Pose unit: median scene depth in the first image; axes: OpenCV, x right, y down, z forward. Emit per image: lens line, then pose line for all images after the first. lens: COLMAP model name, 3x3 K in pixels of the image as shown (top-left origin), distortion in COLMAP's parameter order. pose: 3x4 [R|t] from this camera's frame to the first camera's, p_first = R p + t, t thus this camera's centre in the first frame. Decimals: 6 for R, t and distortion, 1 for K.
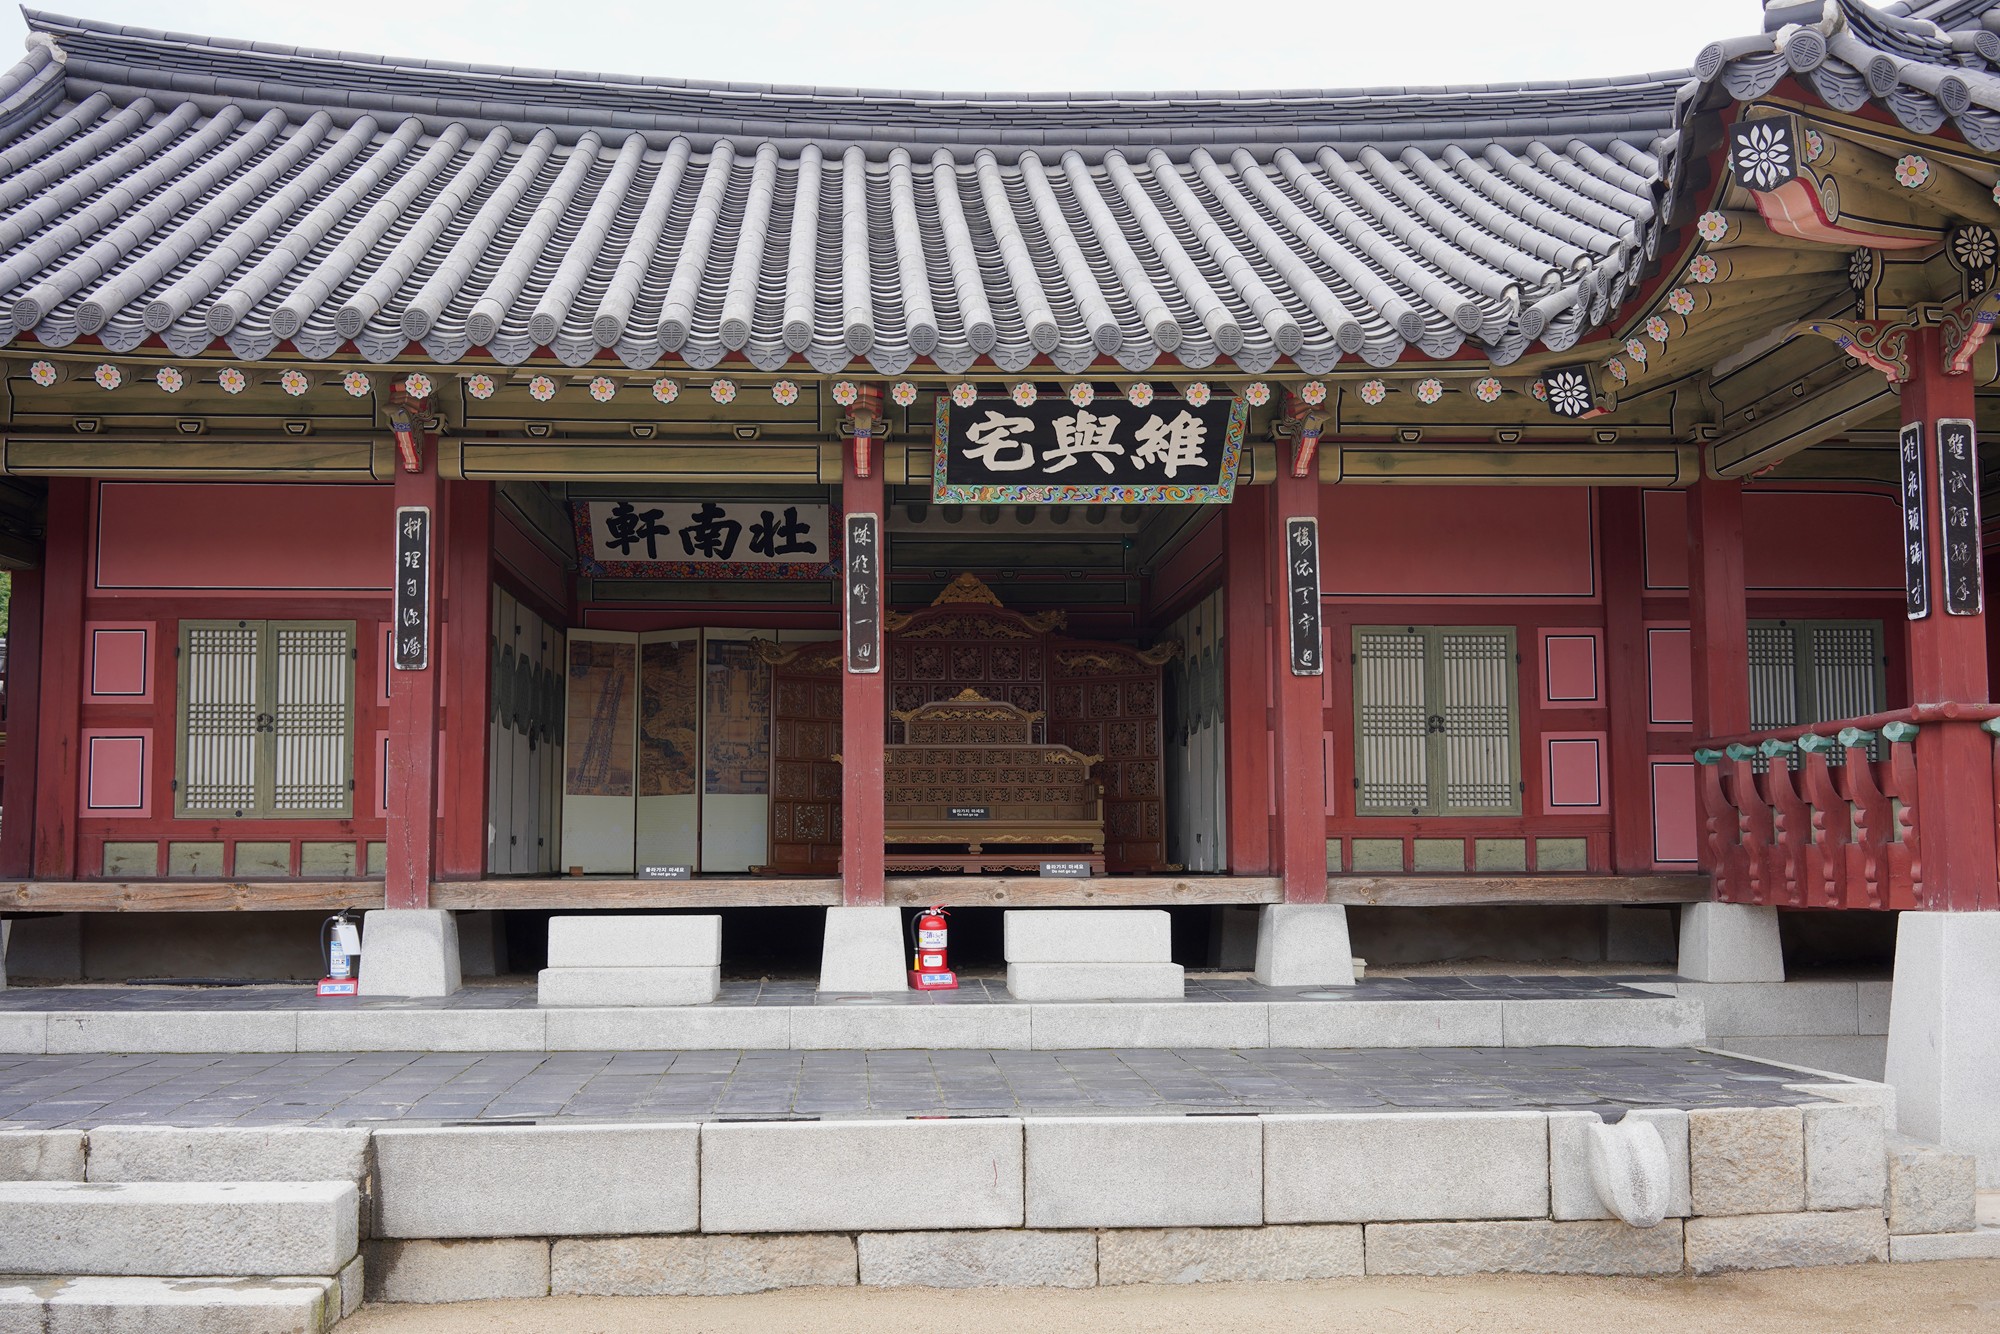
lens RADIAL K [[2050.2, 0, 991.7], [0, 2050.2, 657.9], [0, 0, 1]] dist [-0.036182, 0.000000]
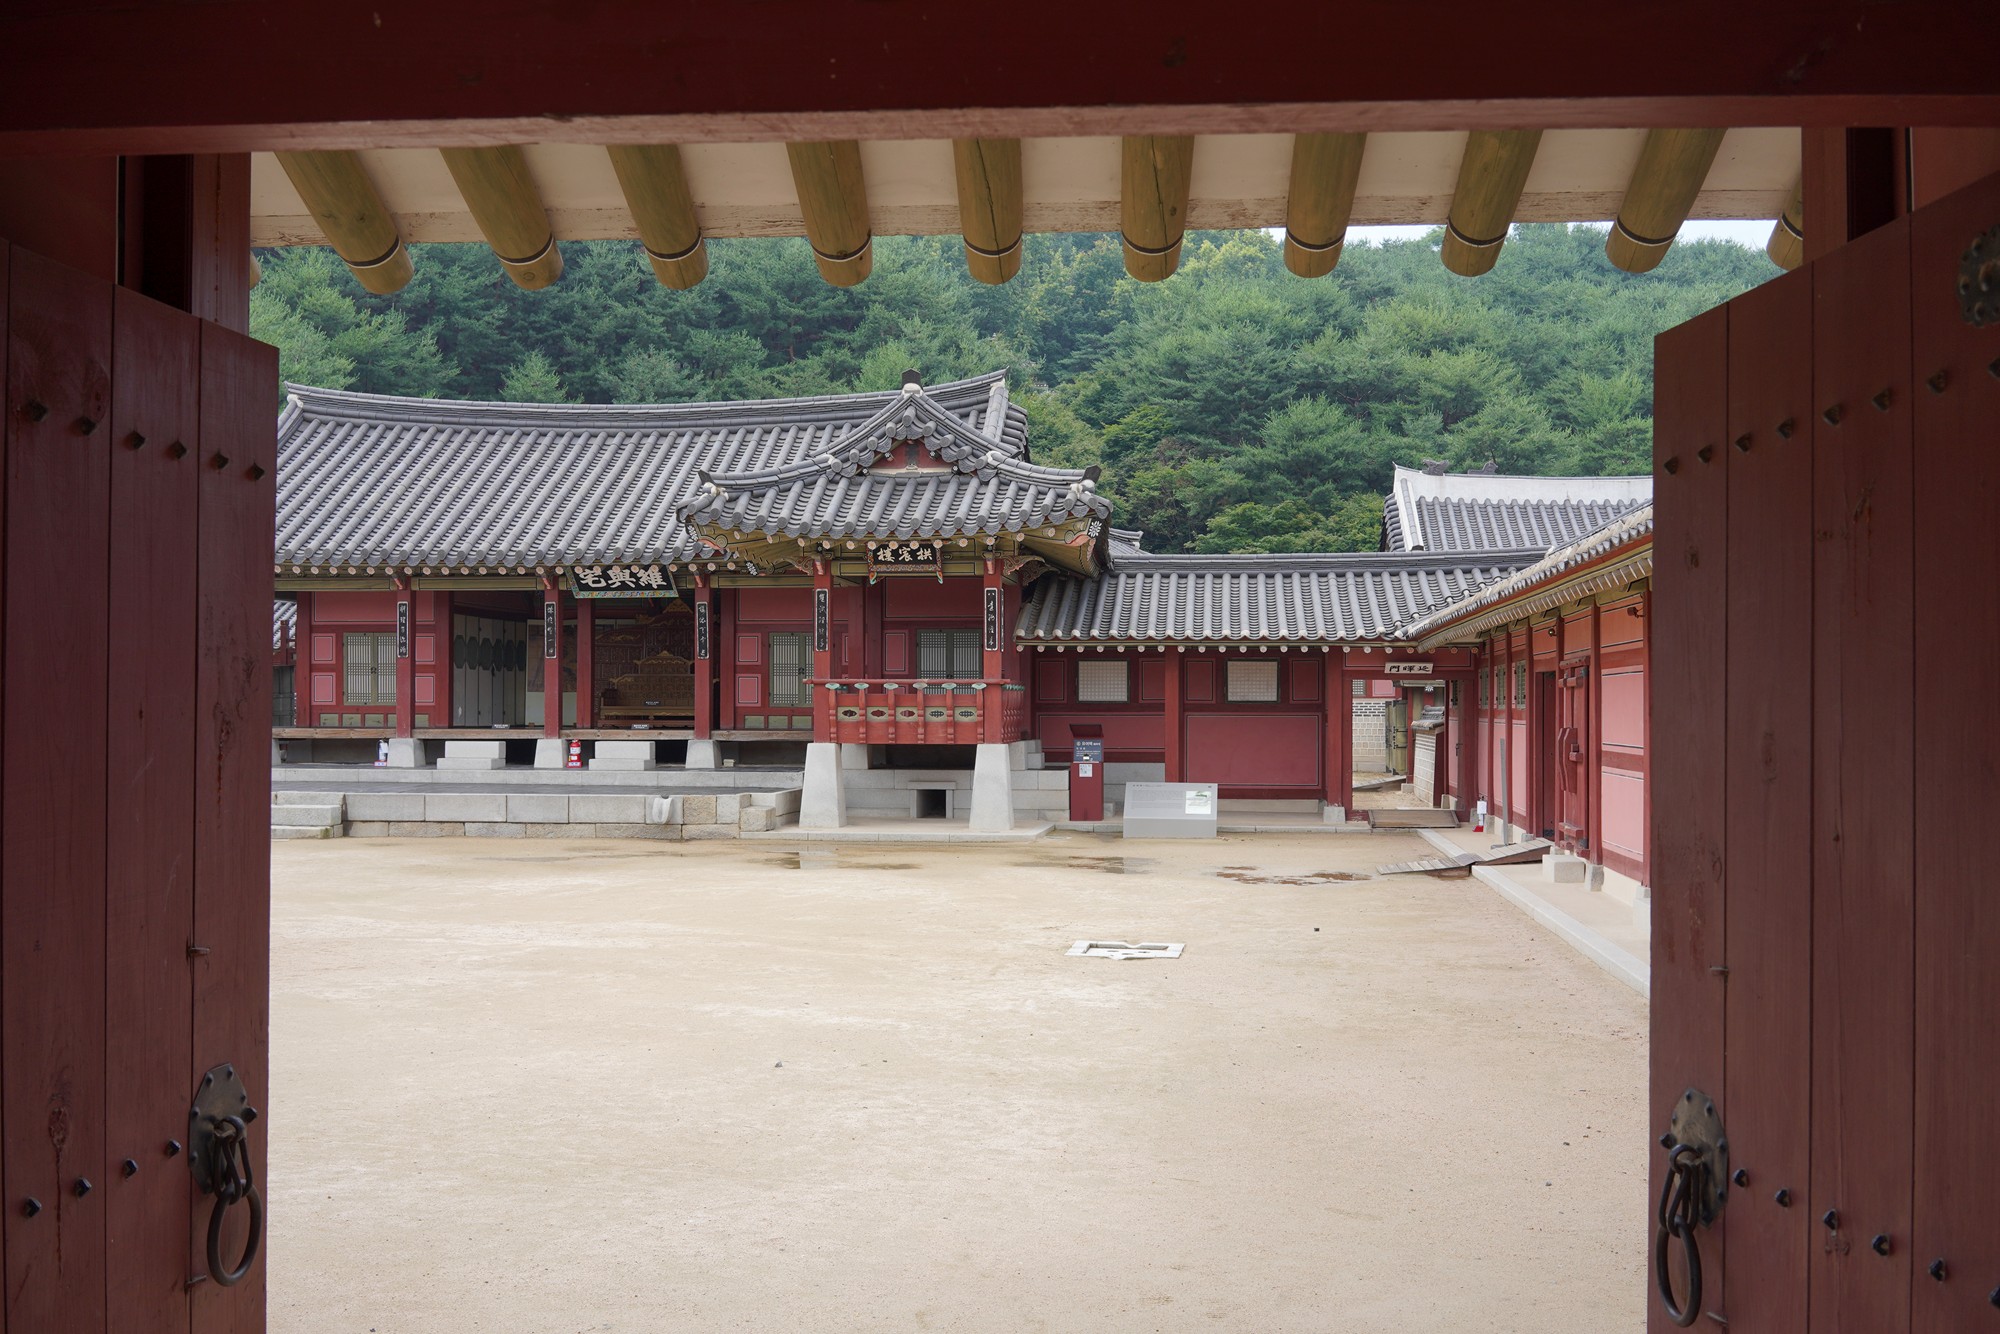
lens RADIAL K [[2050.2, 0, 1004.1], [0, 2050.2, 687.4], [0, 0, 1]] dist [-0.036182, 0.000000]
pose [[0.982191, 0.005923, -0.187794, 1.097785], [0.010340, 0.996284, 0.085506, -0.190037], [0.187603, -0.085925, 0.978479, -1.689264]]
